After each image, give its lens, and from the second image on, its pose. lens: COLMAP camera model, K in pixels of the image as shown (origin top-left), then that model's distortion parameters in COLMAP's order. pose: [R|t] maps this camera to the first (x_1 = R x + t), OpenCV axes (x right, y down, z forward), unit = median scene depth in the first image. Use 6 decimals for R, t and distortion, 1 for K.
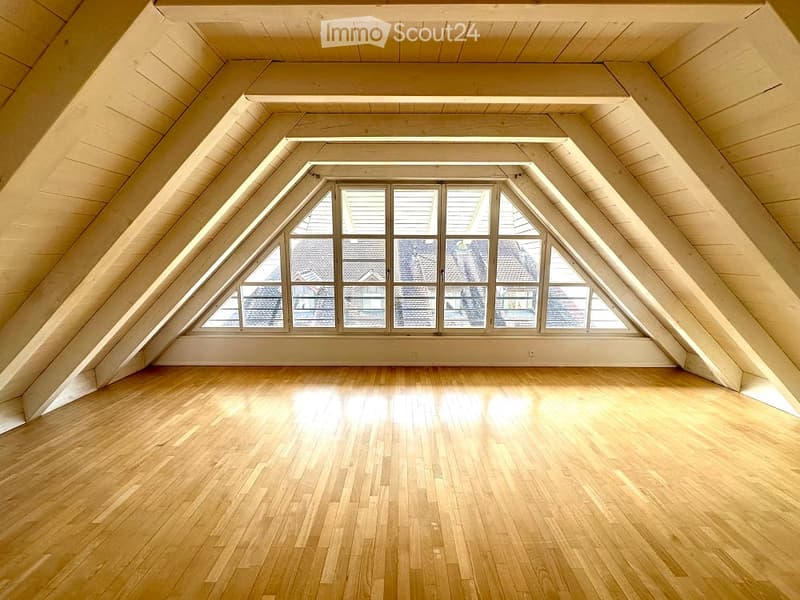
lens RADIAL K [[314.1, 0, 401.1], [0, 314.1, 305.1], [0, 0, 1]] dist [0.000157, -0.000104]
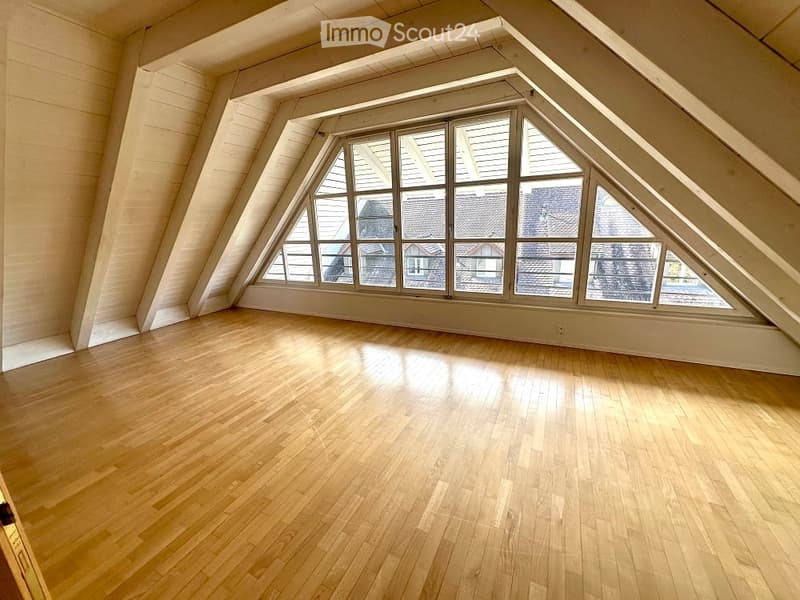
lens RADIAL K [[321.3, 0, 400.0], [0, 321.3, 300.0], [0, 0, 1]] dist [-0.000700, -0.000006]
pose [[0.891907, 0.071582, -0.446518, 0.417409], [-0.028717, 0.994365, 0.102045, 0.010163], [0.451306, -0.078192, 0.888937, 0.125301]]
